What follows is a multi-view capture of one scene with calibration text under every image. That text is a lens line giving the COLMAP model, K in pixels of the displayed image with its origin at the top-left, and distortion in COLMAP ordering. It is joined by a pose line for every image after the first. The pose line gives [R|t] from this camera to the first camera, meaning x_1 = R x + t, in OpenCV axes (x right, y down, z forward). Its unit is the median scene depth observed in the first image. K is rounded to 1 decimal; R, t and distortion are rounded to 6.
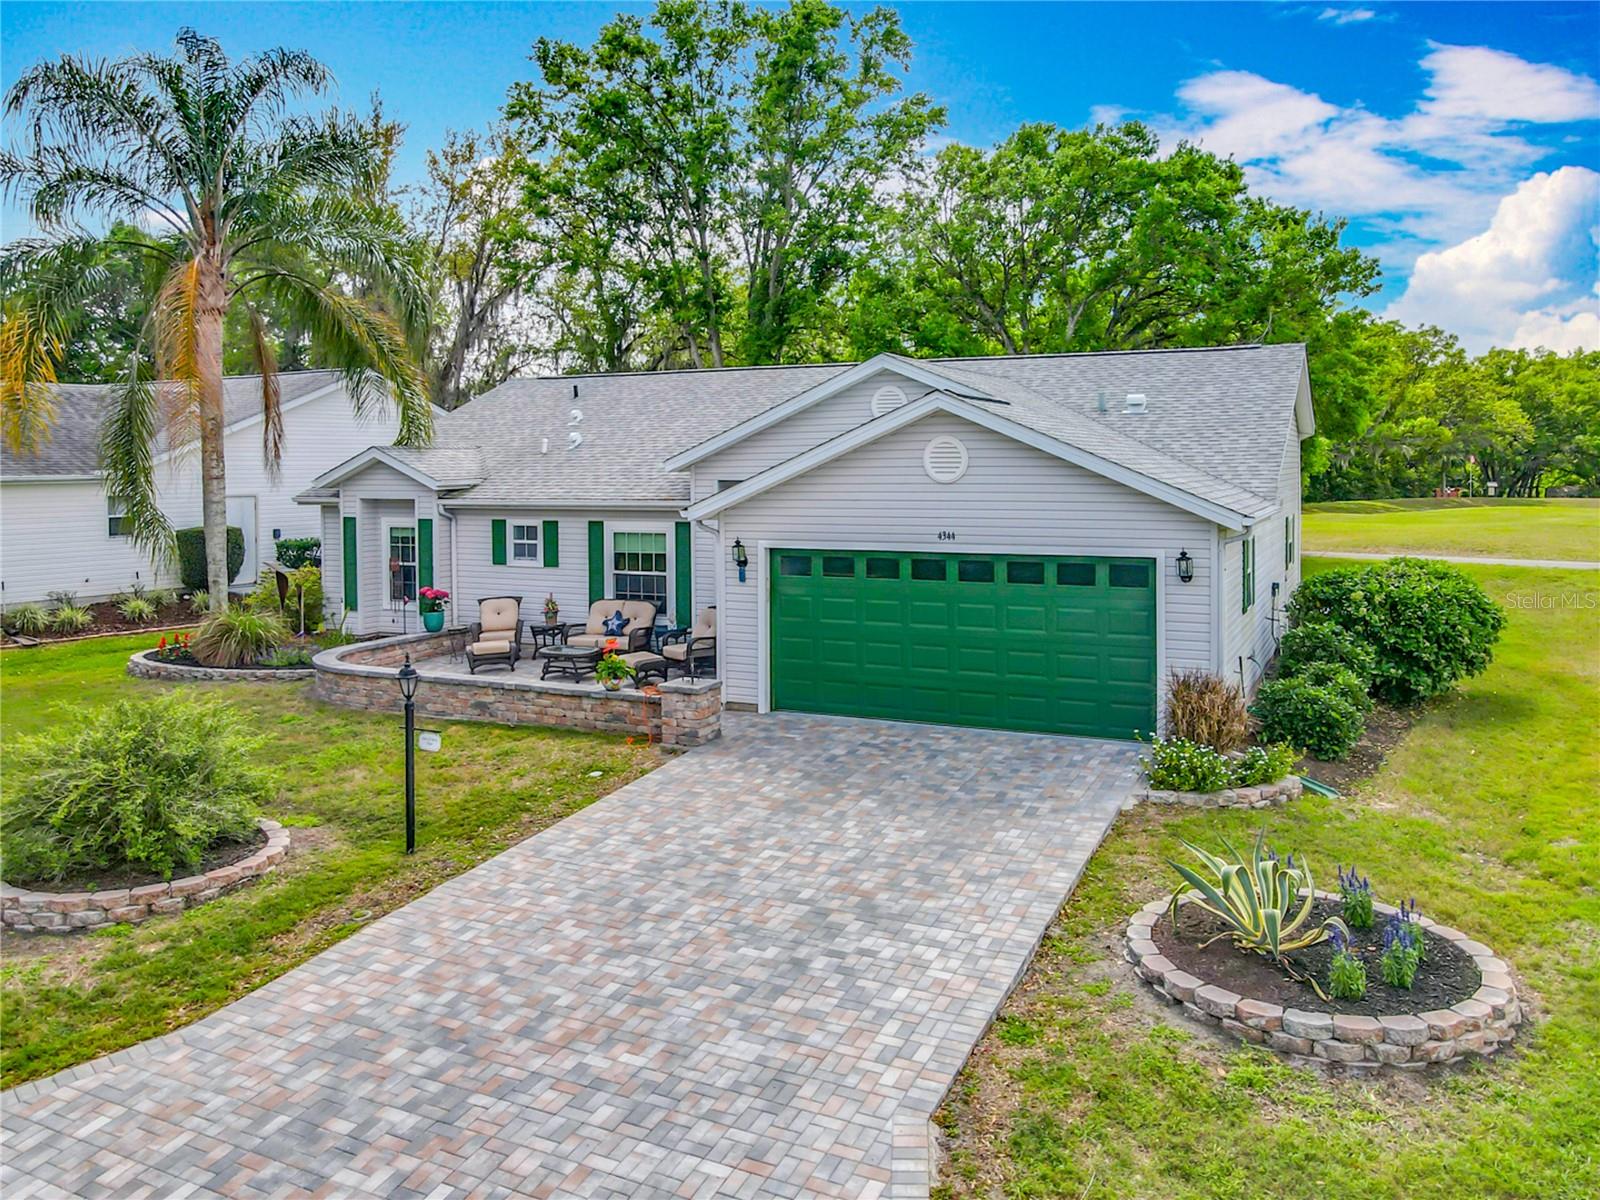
lens RADIAL K [[1172.3, 0, 690.6], [0, 1172.3, 594.9], [0, 0, 1]] dist [0.012393, 0.007587]
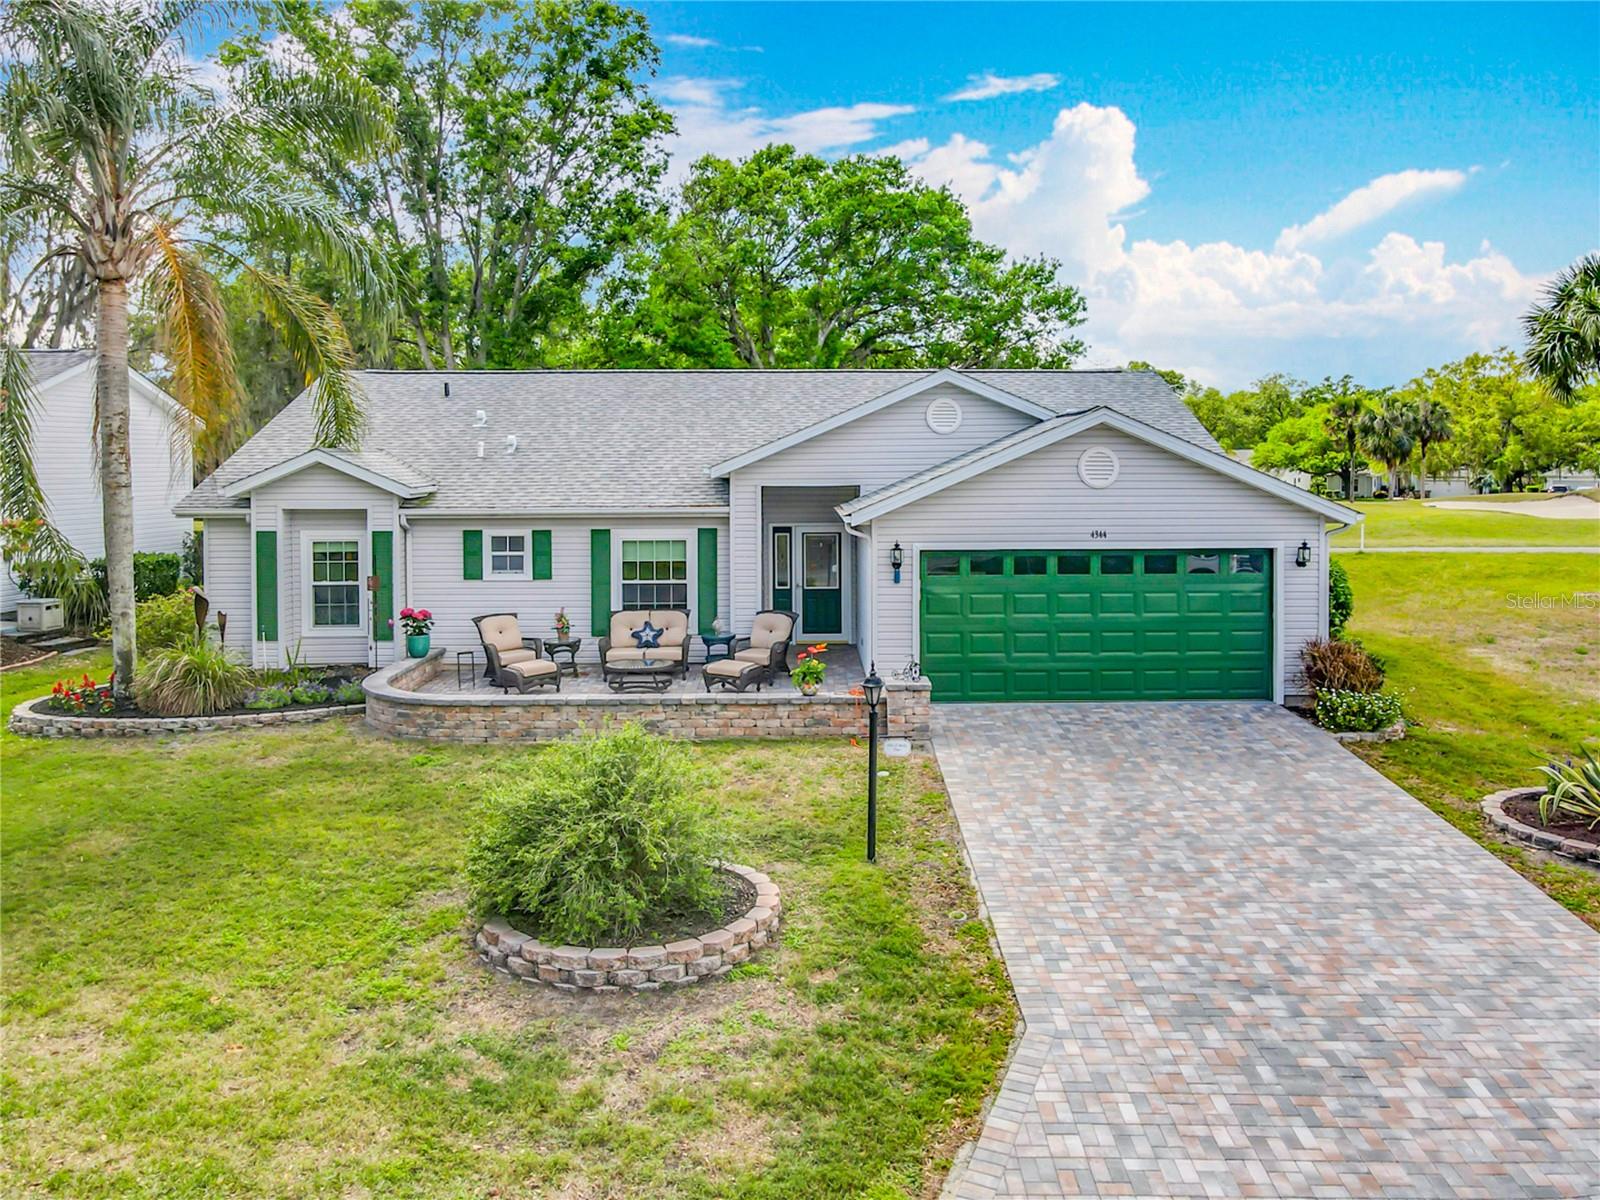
lens RADIAL K [[1228.6, 0, 732.4], [0, 1228.6, 600.8], [0, 0, 1]] dist [0.010199, 0.008509]
pose [[0.900311, -0.046133, 0.432795, -0.569520], [0.046603, 0.998868, 0.009528, -0.012939], [-0.432745, 0.011592, 0.901442, 0.073115]]
